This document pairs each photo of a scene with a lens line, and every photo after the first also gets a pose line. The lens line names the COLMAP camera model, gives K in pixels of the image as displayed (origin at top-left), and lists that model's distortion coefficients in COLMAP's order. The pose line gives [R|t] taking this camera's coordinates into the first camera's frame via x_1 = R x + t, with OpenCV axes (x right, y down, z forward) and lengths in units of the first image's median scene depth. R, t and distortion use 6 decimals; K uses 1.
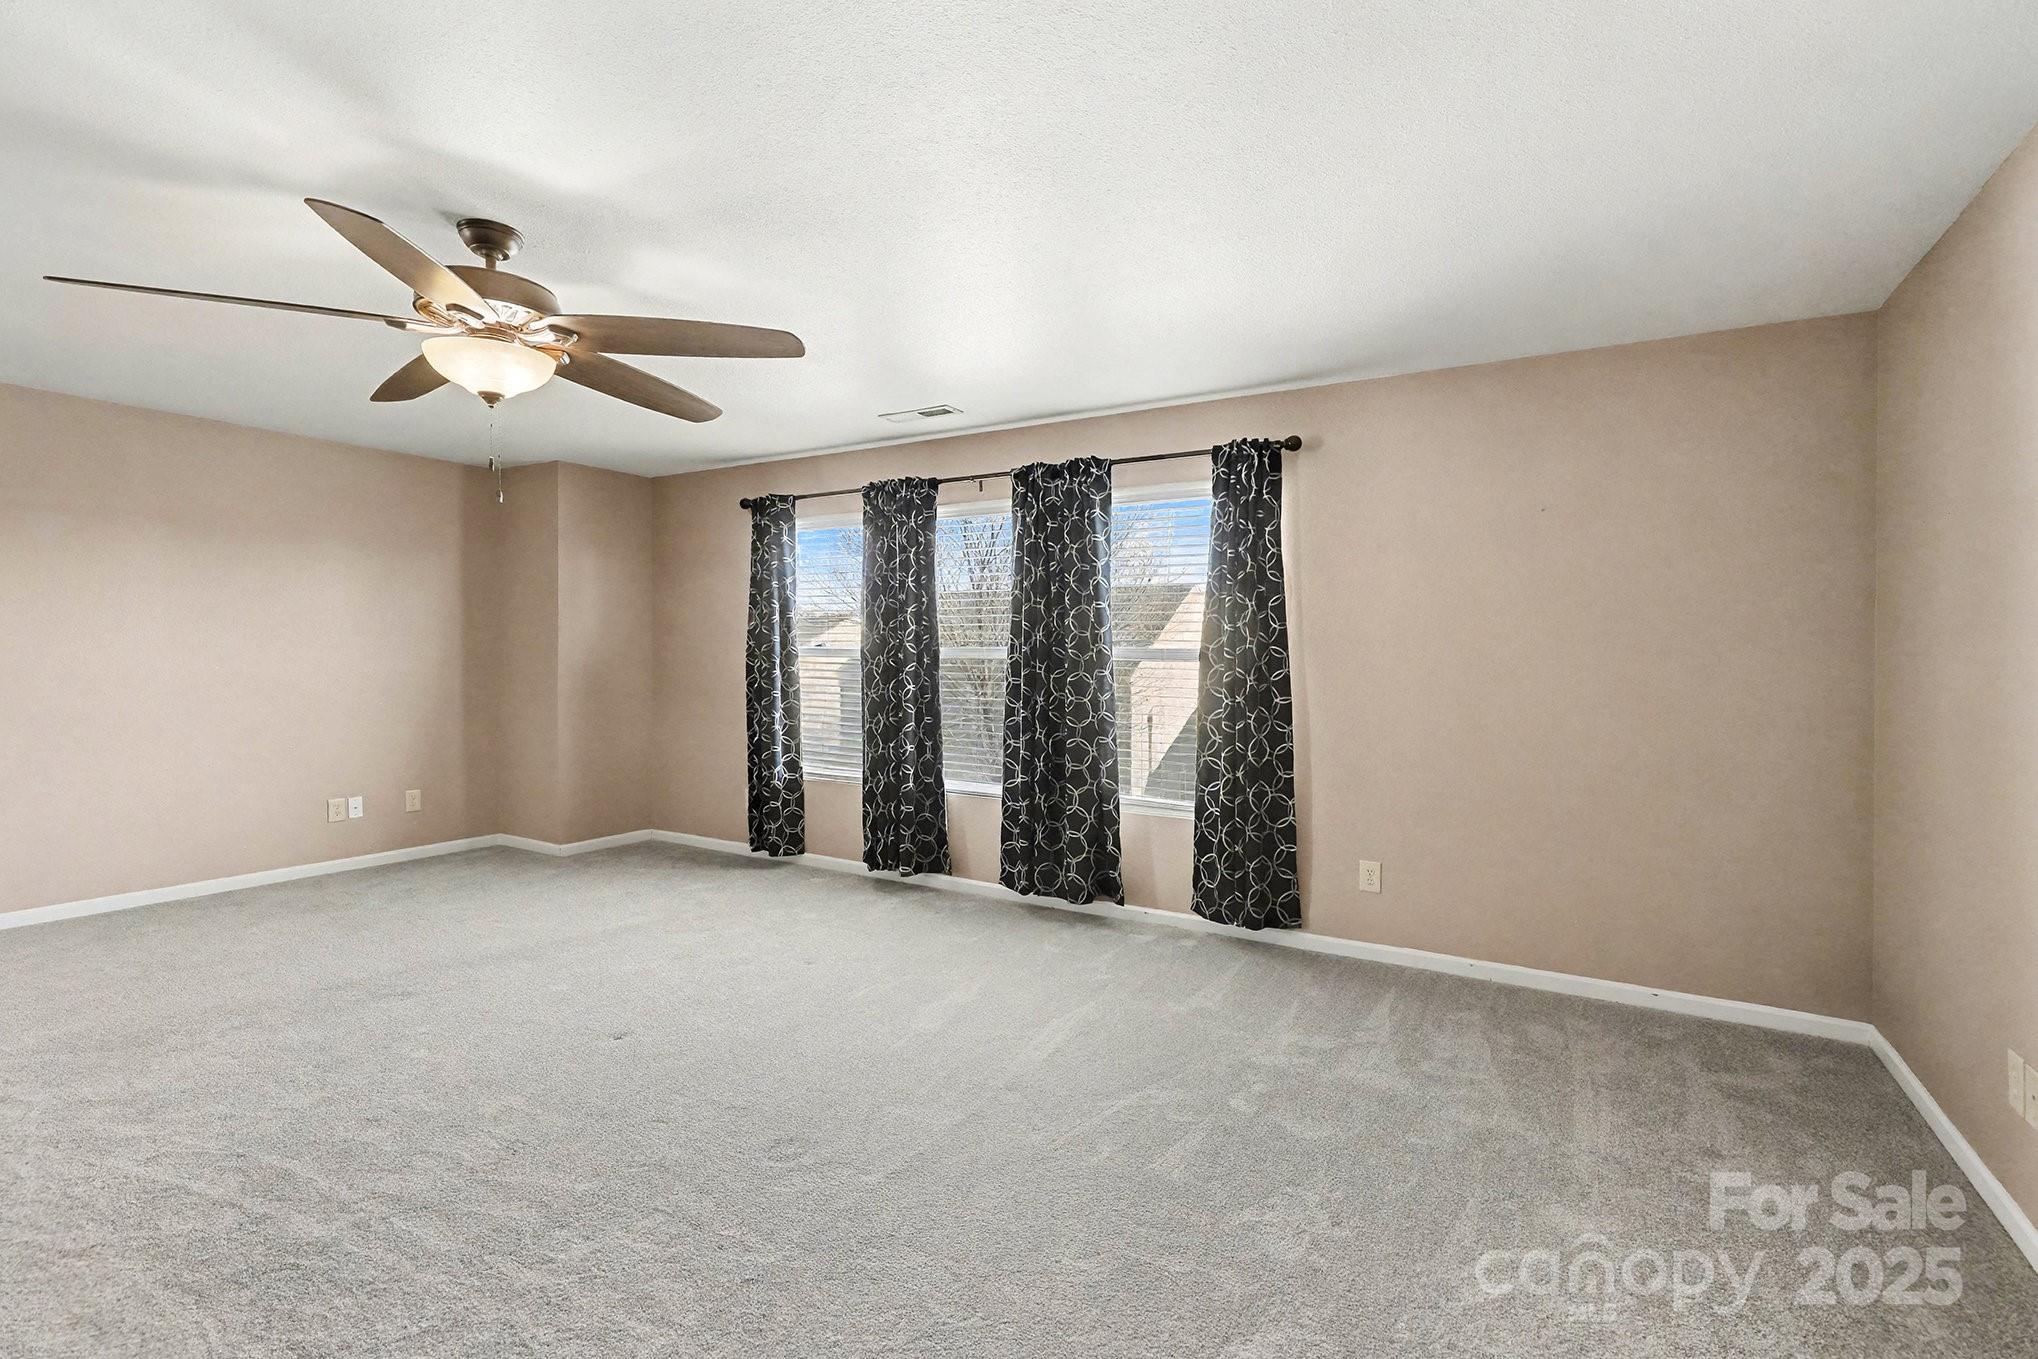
lens RADIAL K [[902.9, 0, 1013.5], [0, 902.9, 651.4], [0, 0, 1]] dist [0.000516, 0.000102]
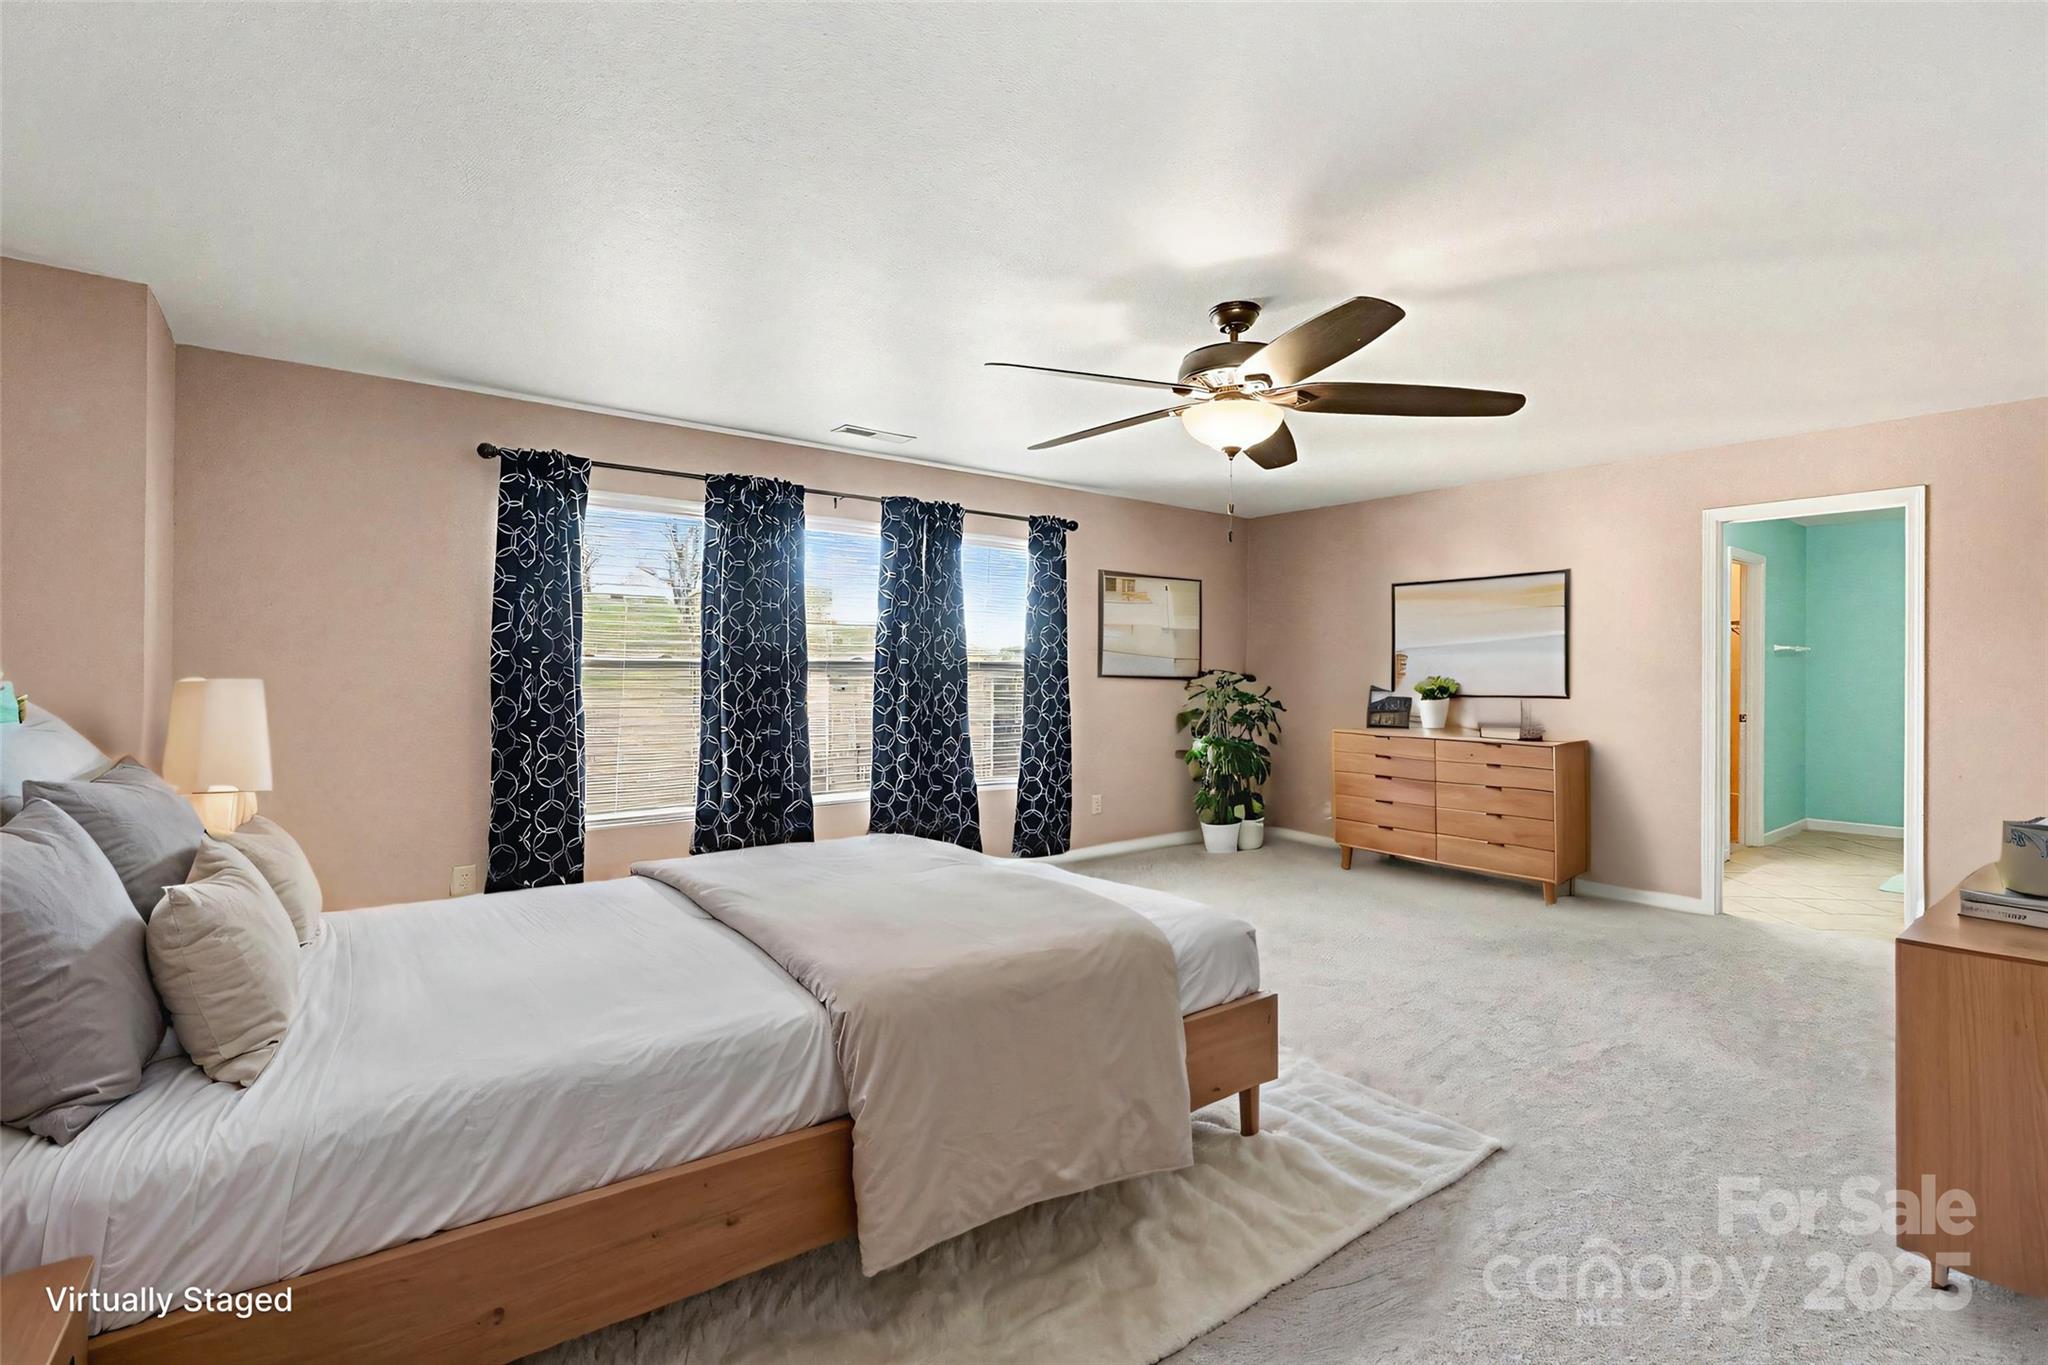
lens RADIAL K [[936.8, 0, 1024.0], [0, 936.8, 682.5], [0, 0, 1]] dist [0.000121, 0.000019]
pose [[0.370675, -0.009876, 0.928710, -1.054355], [0.009422, 0.999932, 0.006873, 0.017606], [-0.928715, 0.006202, 0.370742, 0.449543]]
